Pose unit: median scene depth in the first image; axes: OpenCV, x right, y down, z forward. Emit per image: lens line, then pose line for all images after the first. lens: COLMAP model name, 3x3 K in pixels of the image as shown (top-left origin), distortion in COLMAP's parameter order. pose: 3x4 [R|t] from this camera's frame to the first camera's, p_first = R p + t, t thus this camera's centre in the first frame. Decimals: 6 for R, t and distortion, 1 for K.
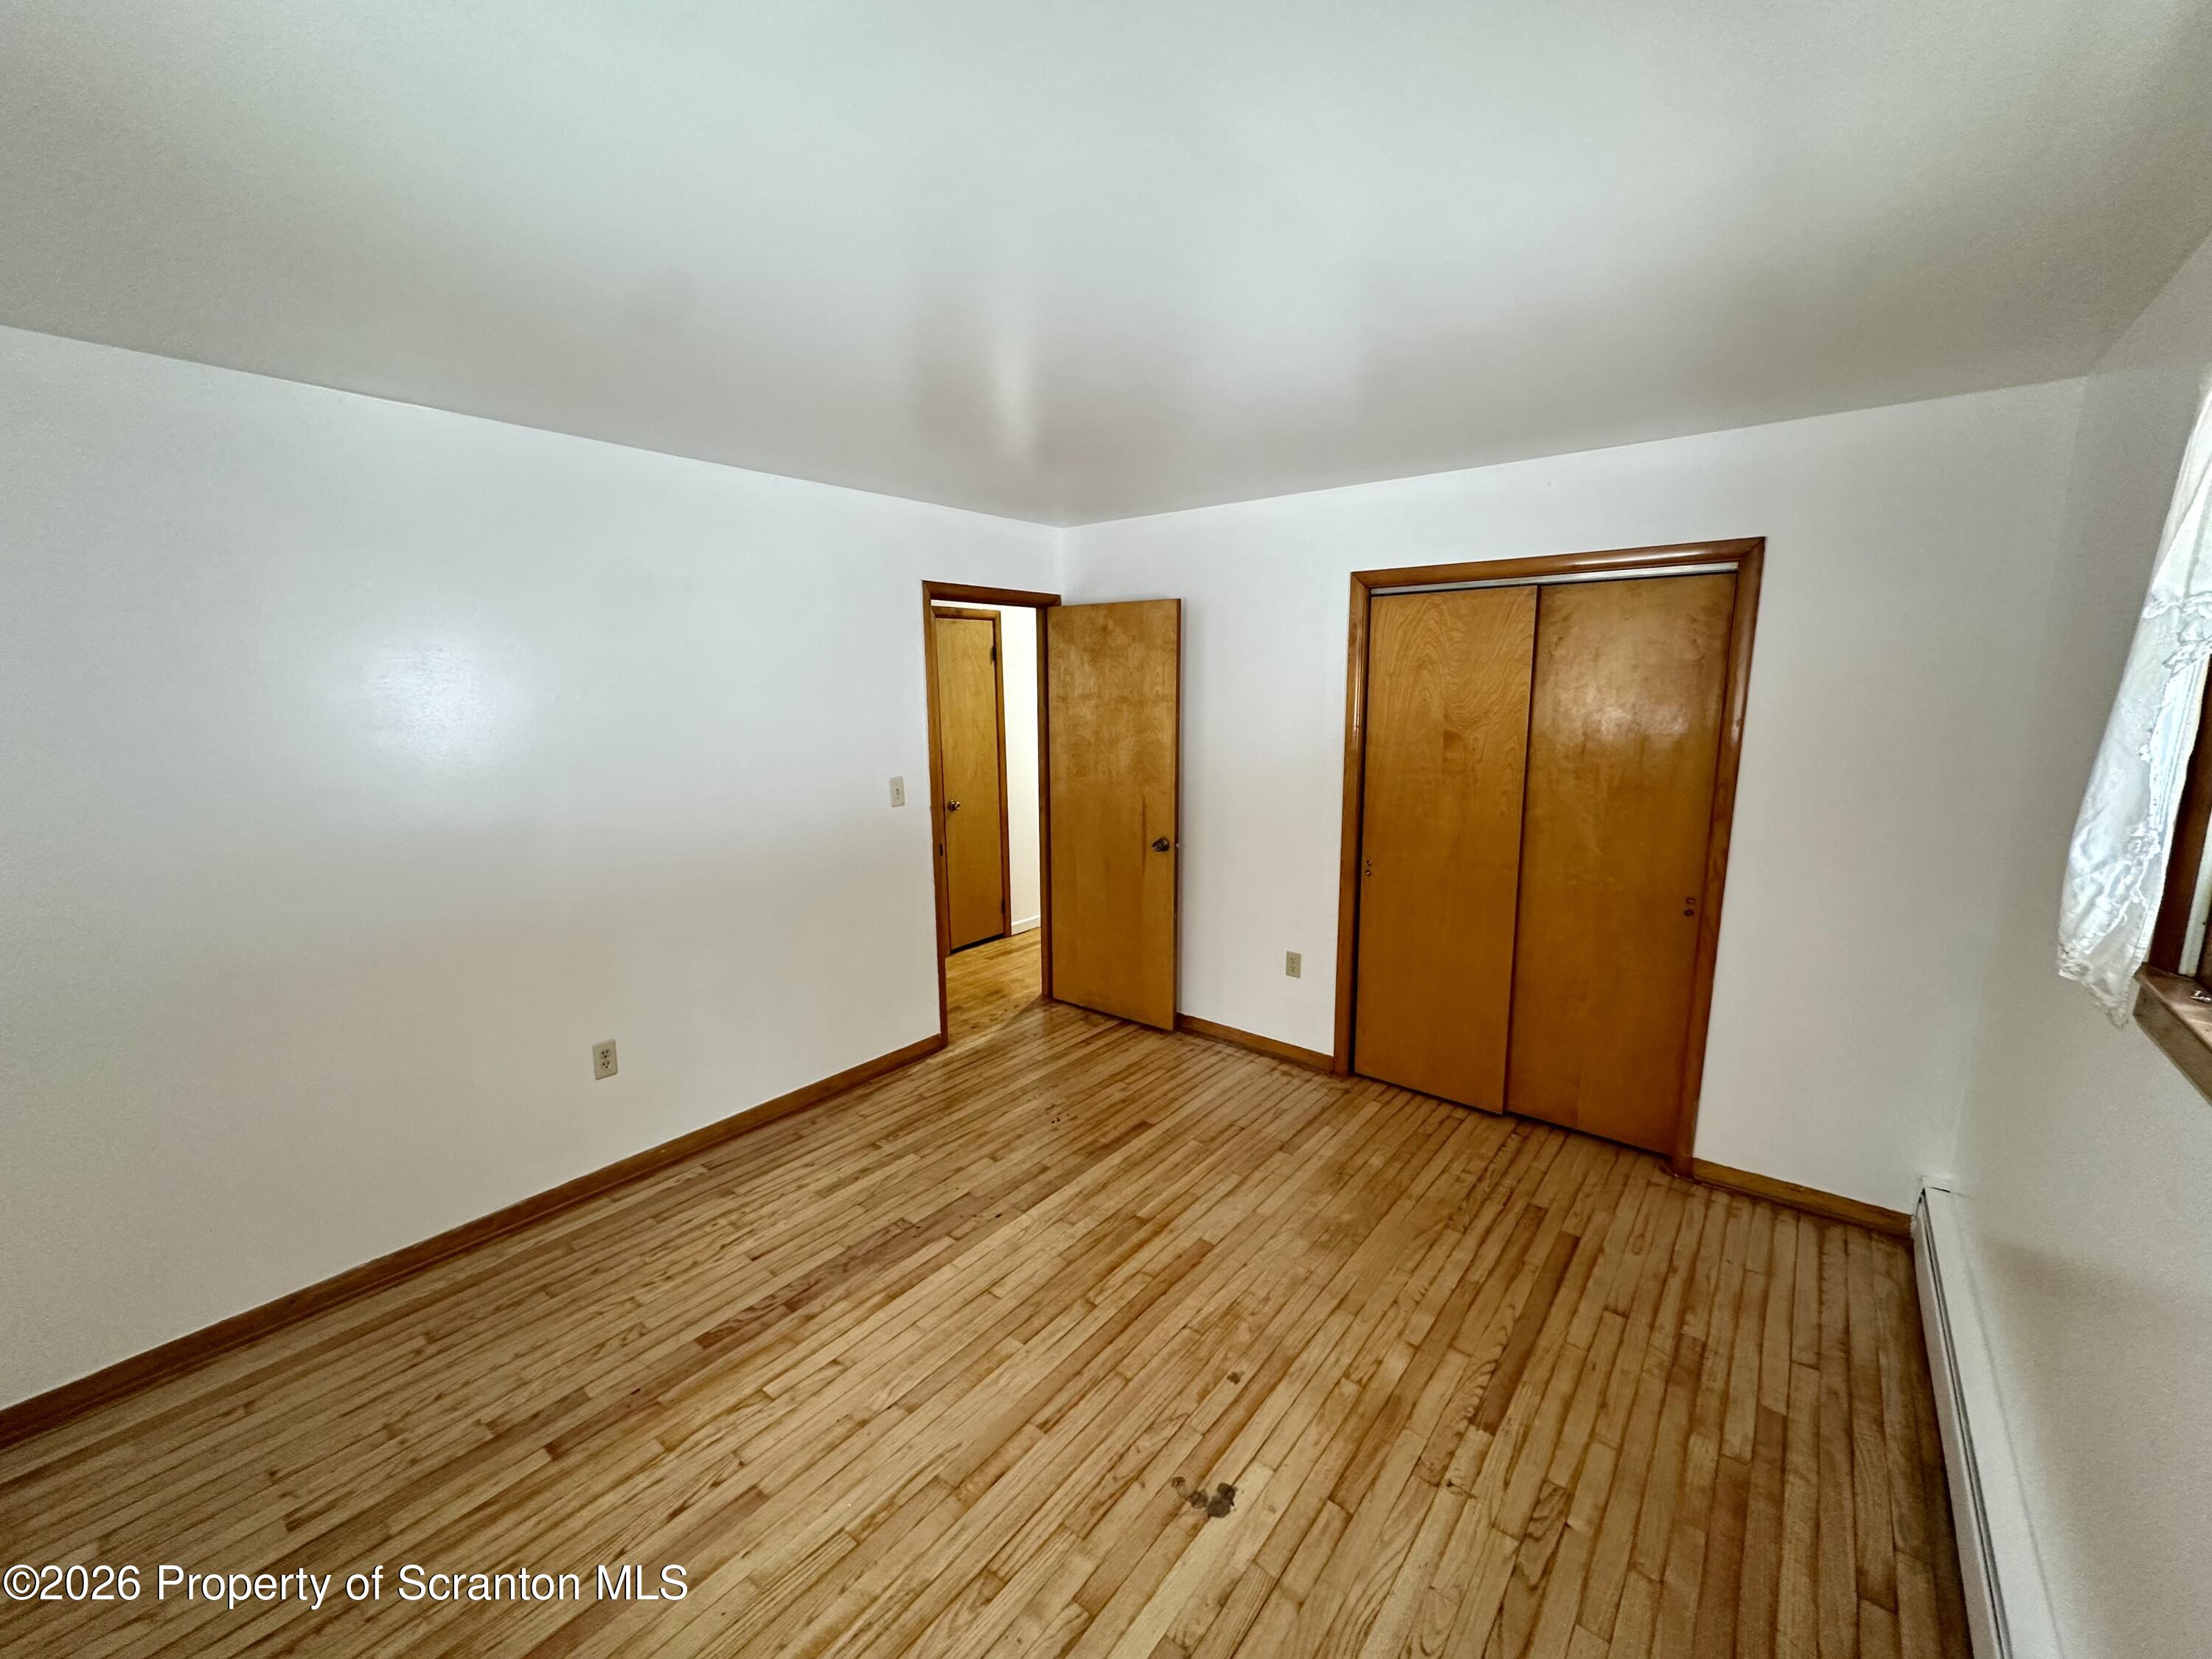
lens RADIAL K [[881.2, 0, 1107.3], [0, 881.2, 830.0], [0, 0, 1]] dist [-0.001925, 0.000507]
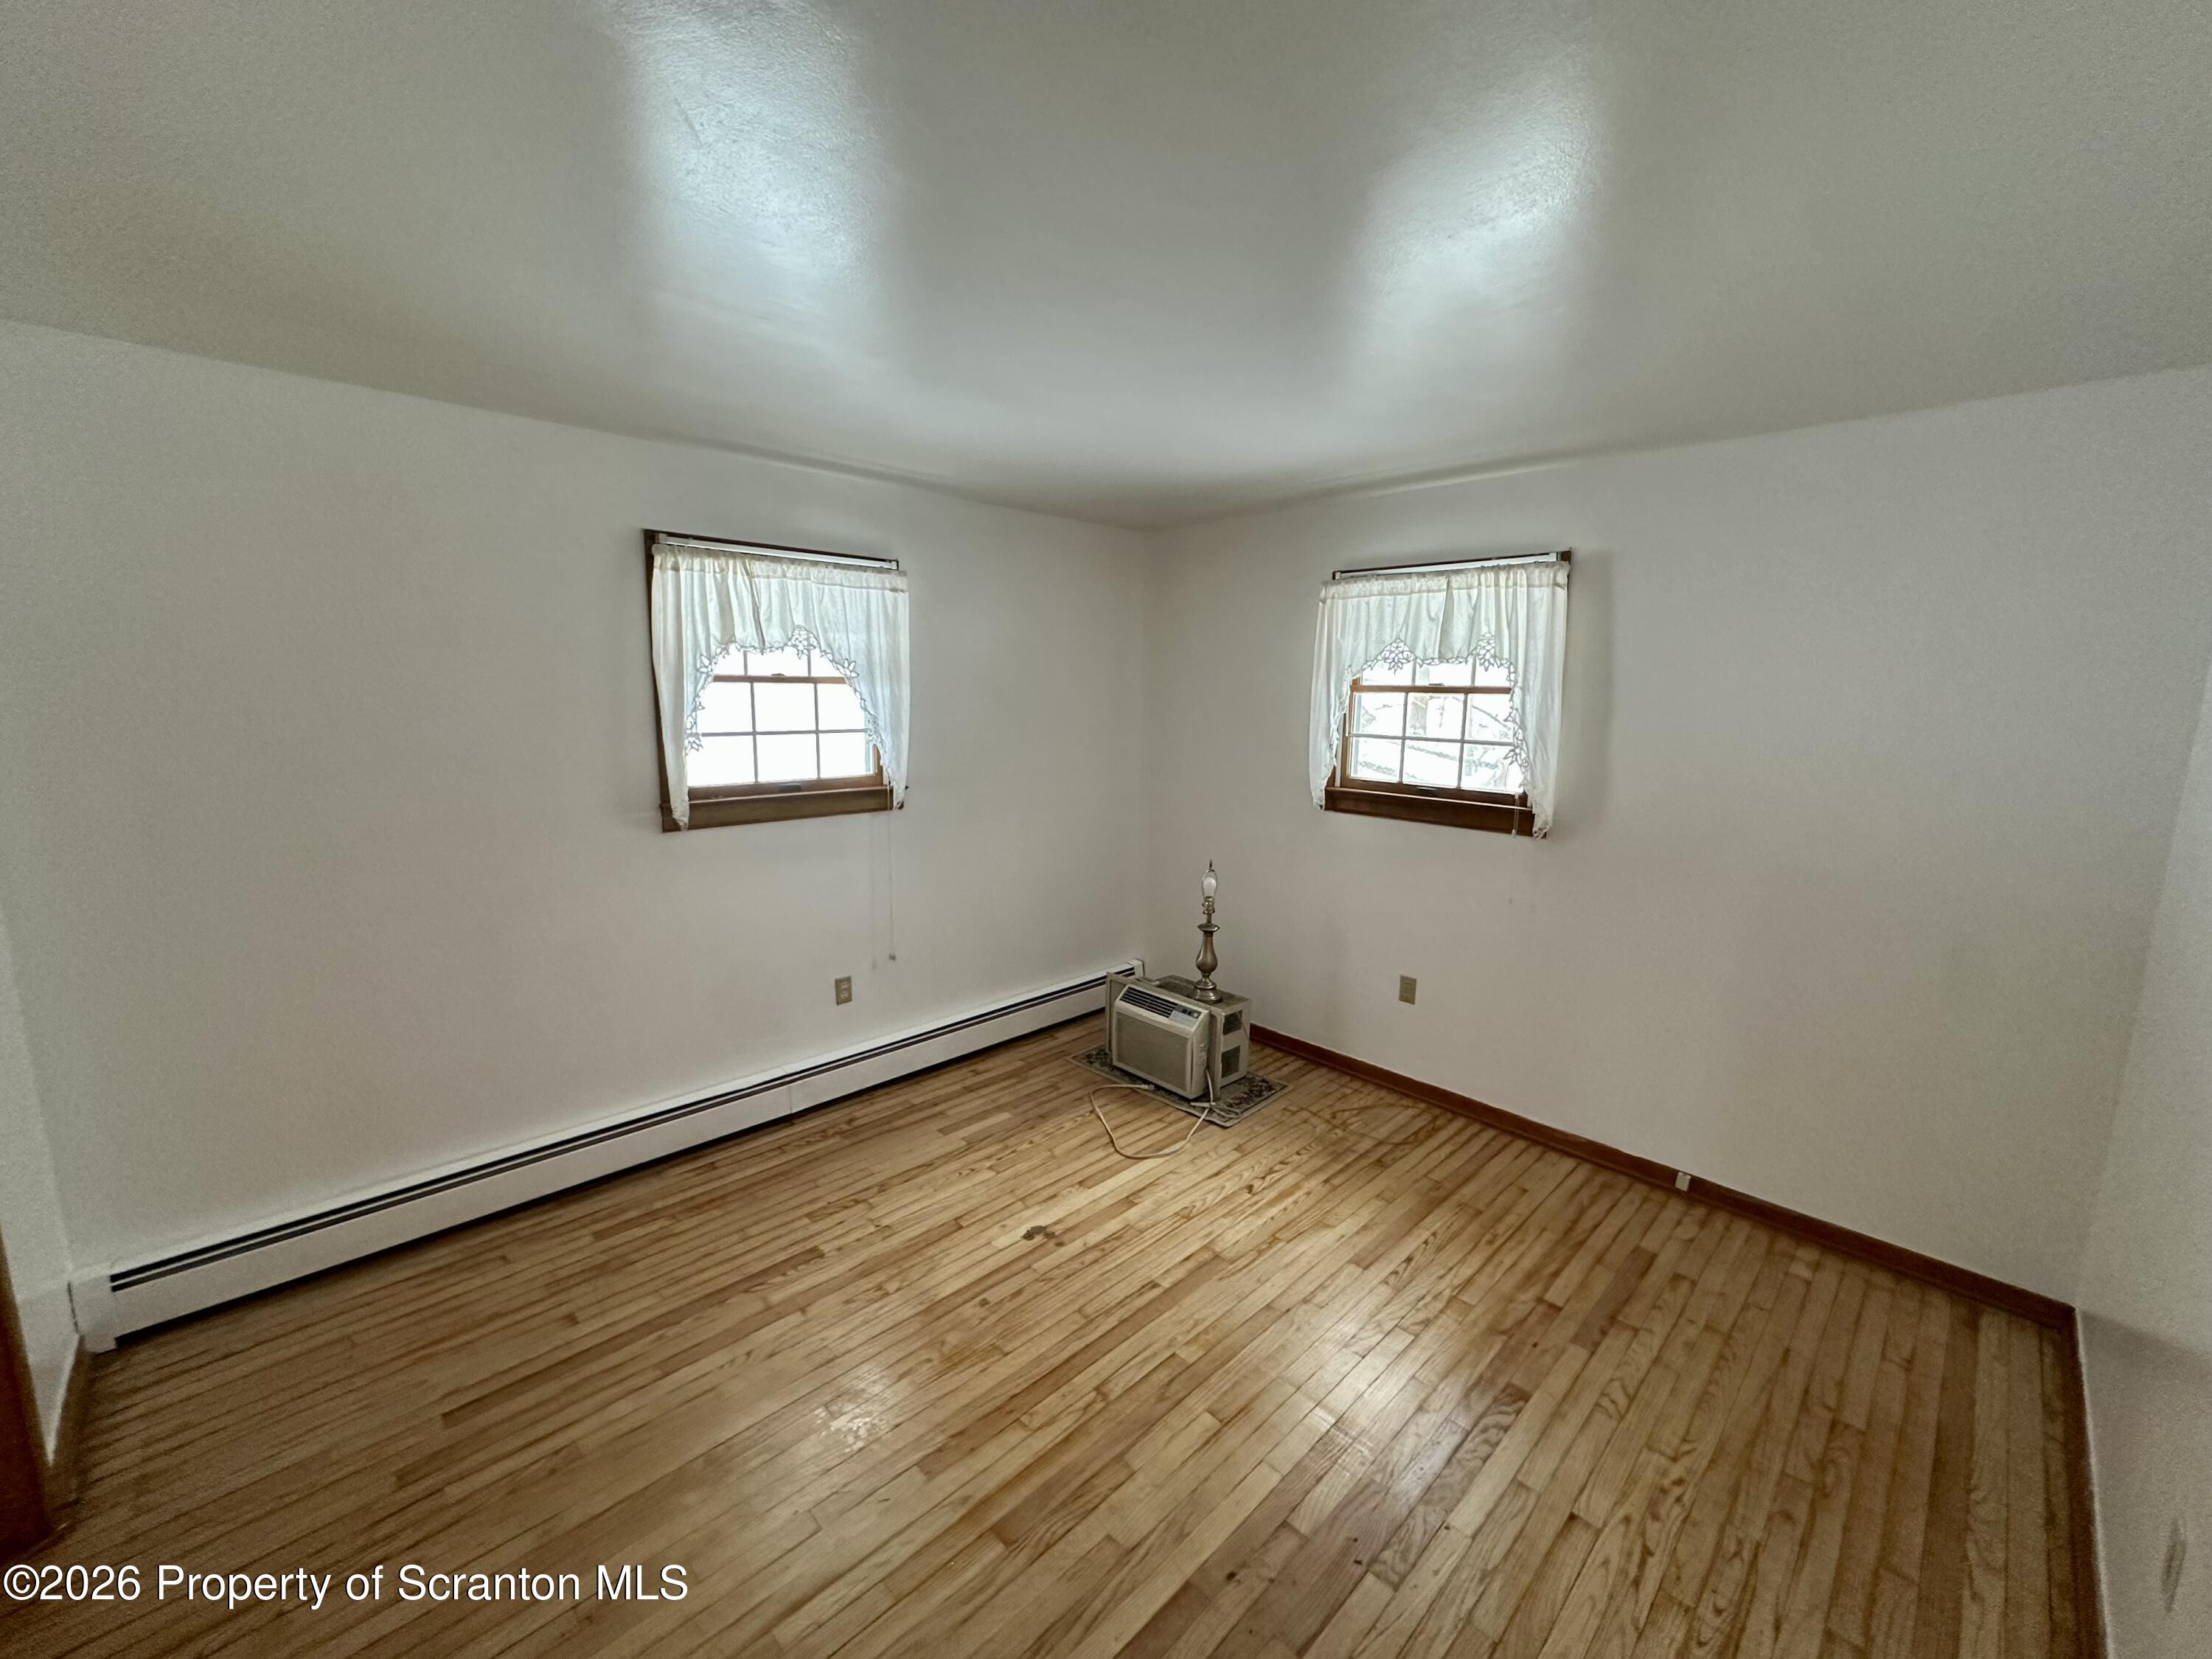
lens RADIAL K [[881.2, 0, 1105.1], [0, 881.2, 819.8], [0, 0, 1]] dist [-0.001925, 0.000507]
pose [[-0.992278, -0.025035, 0.121480, -0.100384], [0.014226, 0.949983, 0.311976, -0.238413], [-0.123214, 0.311295, -0.942292, 1.440932]]
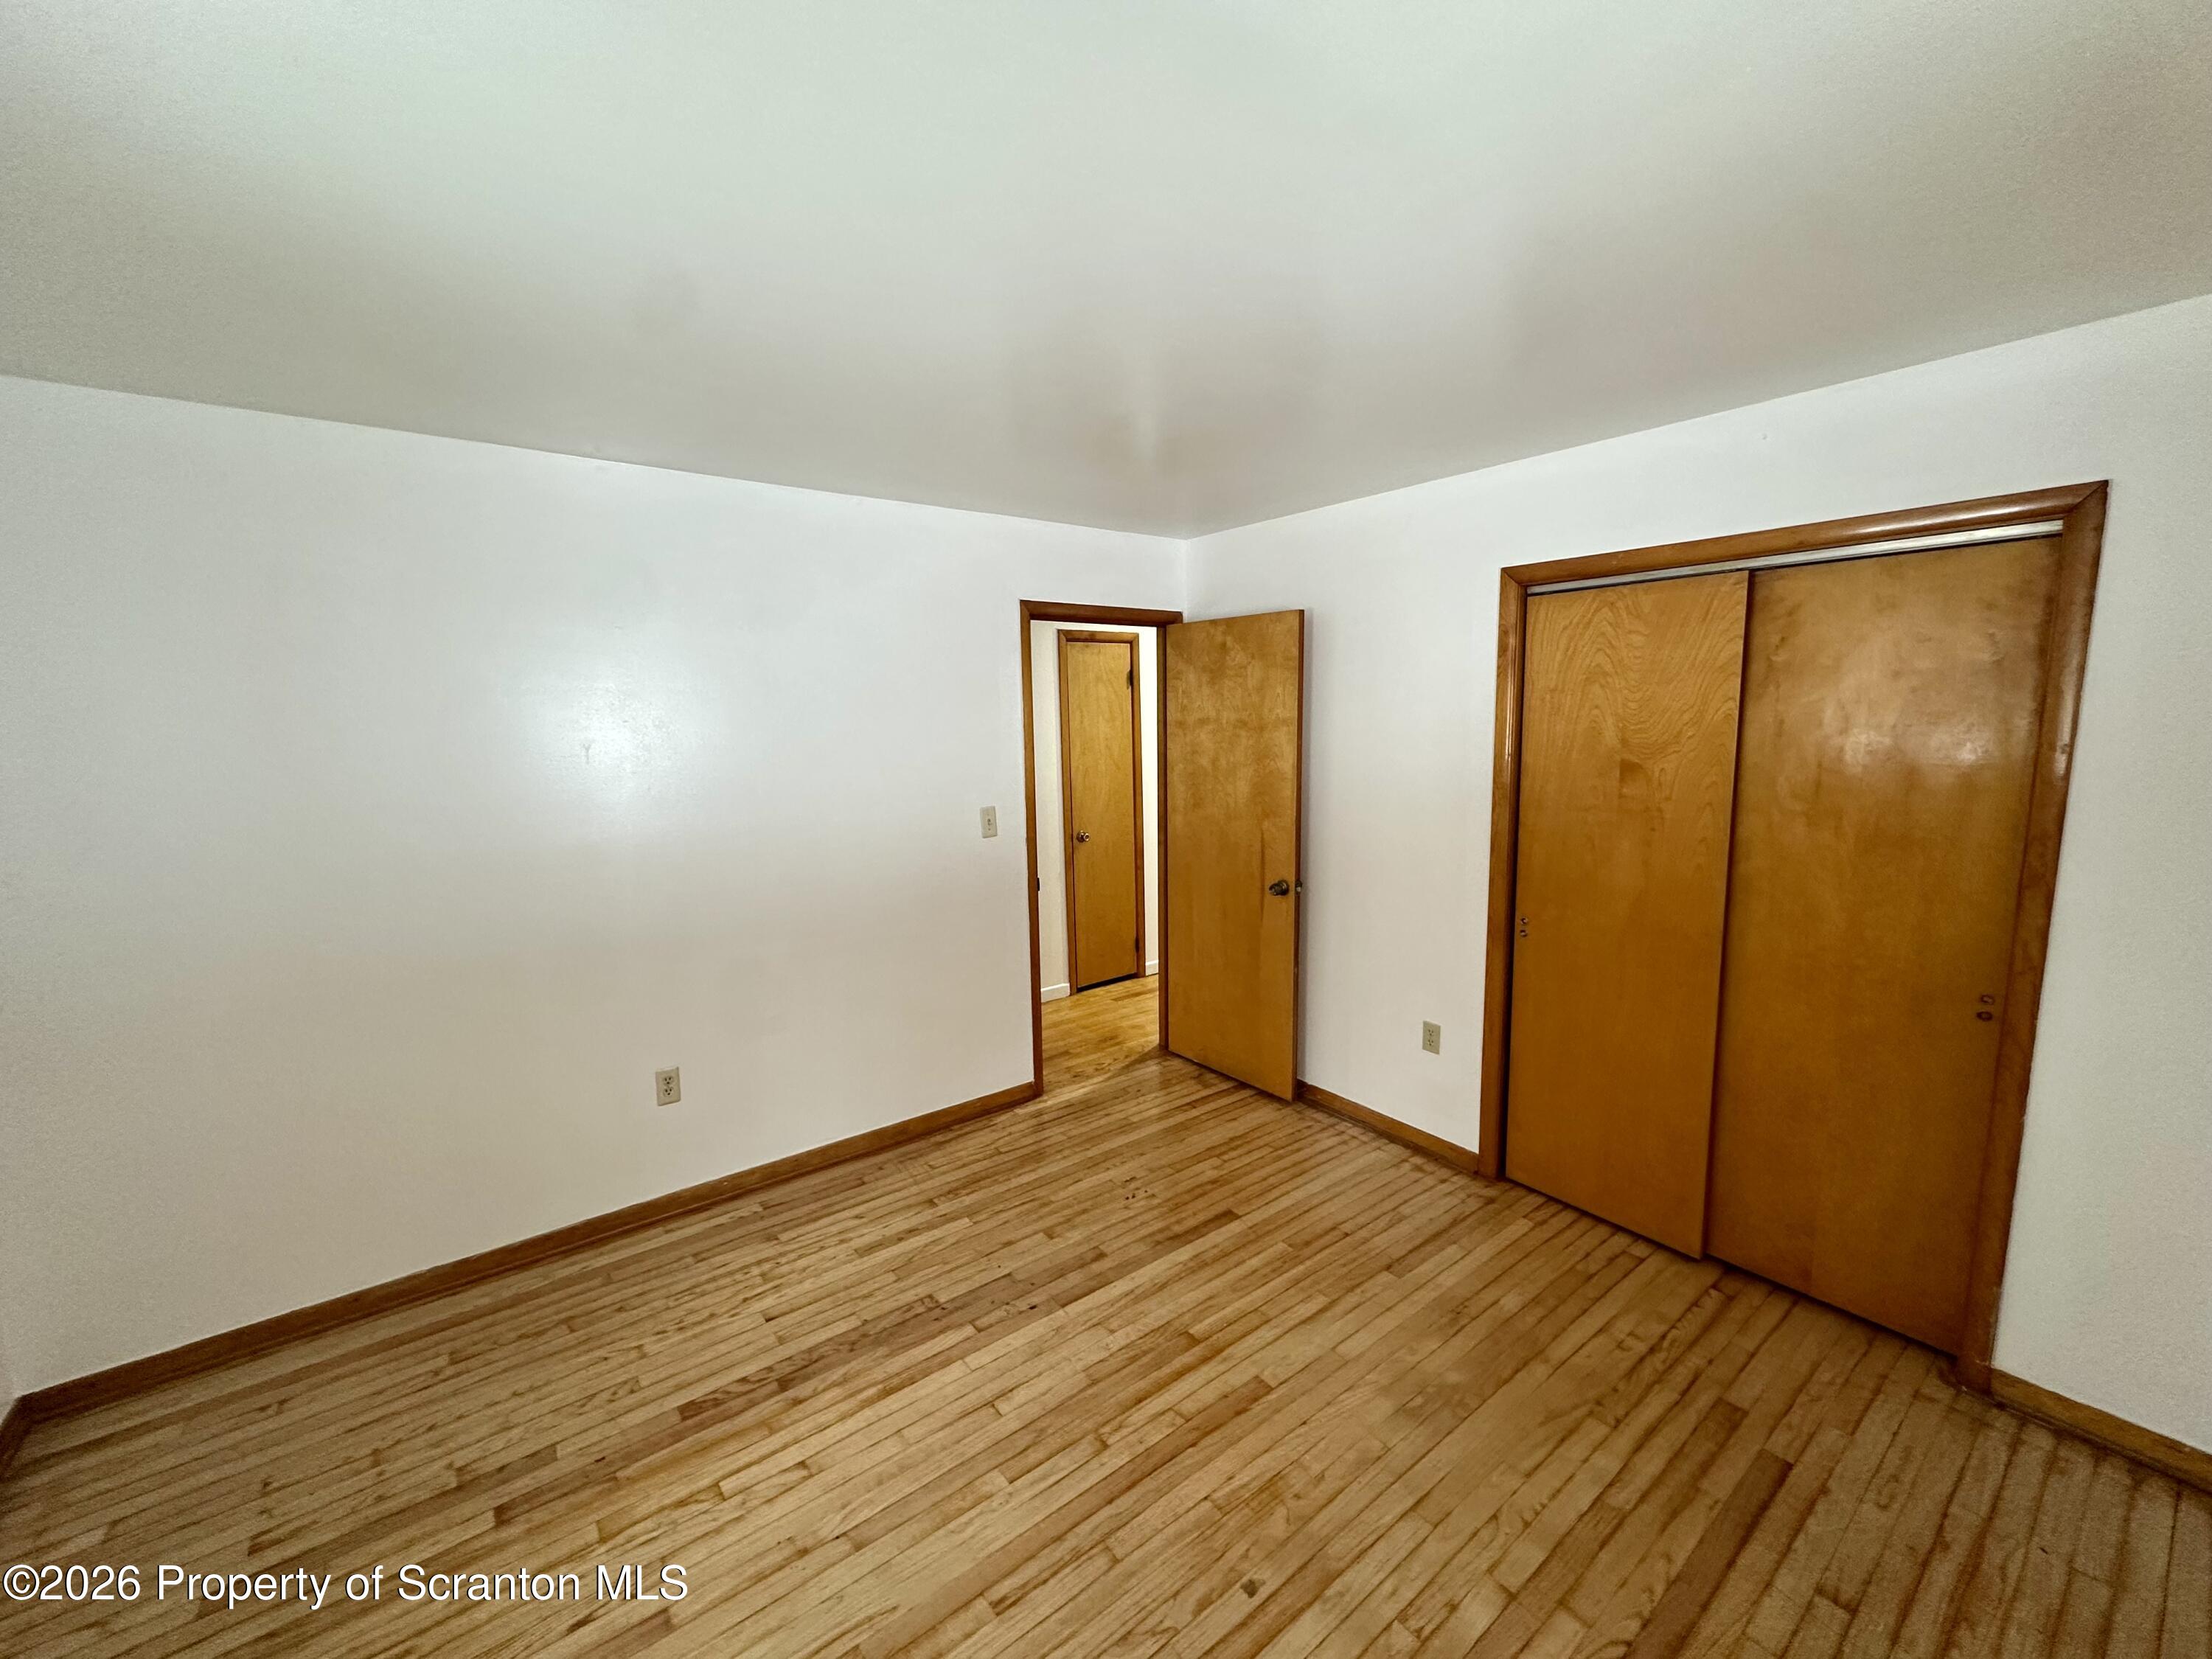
lens RADIAL K [[881.2, 0, 1106.1], [0, 881.2, 828.9], [0, 0, 1]] dist [-0.001925, 0.000507]
pose [[0.971039, 0.022149, -0.237892, 0.149374], [-0.030131, 0.999097, -0.029968, -0.015619], [0.237013, 0.036268, 0.970829, 0.149700]]
